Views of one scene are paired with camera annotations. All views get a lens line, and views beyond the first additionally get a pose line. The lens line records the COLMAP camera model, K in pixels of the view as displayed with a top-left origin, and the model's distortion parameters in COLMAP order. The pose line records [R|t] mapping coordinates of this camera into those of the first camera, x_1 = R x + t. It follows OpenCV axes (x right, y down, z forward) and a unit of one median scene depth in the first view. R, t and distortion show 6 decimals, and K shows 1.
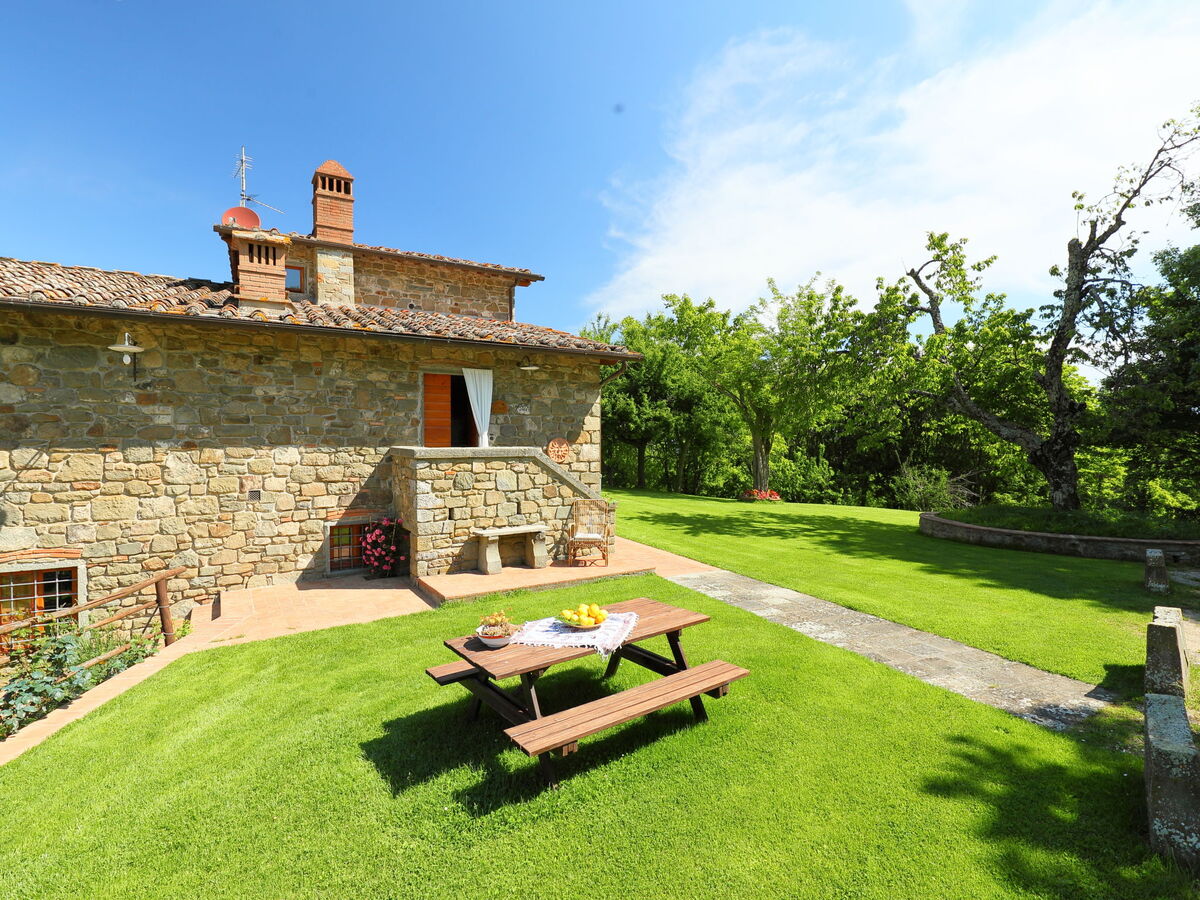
lens RADIAL K [[617.1, 0, 609.6], [0, 617.1, 450.2], [0, 0, 1]] dist [-0.000366, -0.000982]
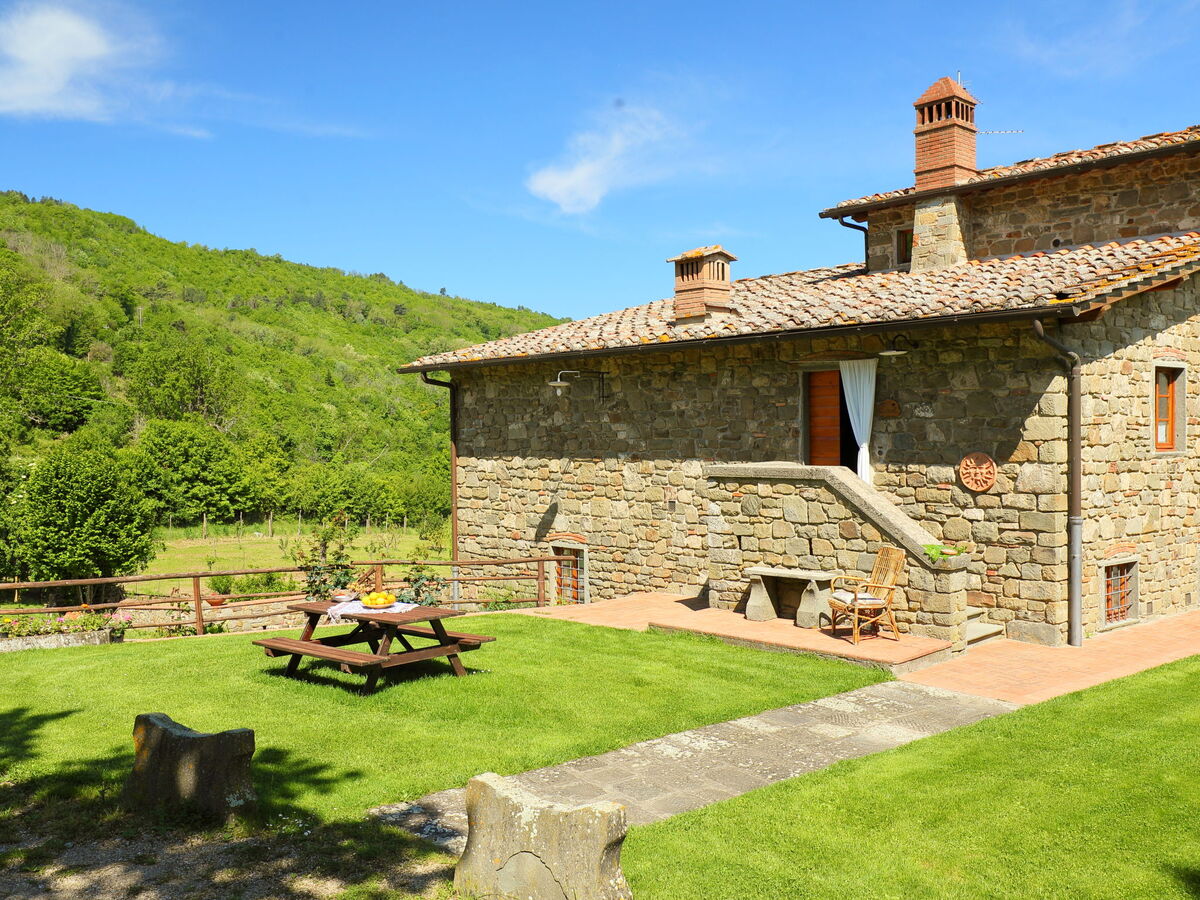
lens RADIAL K [[1068.1, 0, 594.6], [0, 1068.1, 455.2], [0, 0, 1]] dist [-0.013043, 0.008320]
pose [[0.182300, 0.017707, -0.983083, 1.126084], [-0.007089, 0.999836, 0.016694, -0.040105], [0.983217, 0.003926, 0.182396, 0.511957]]
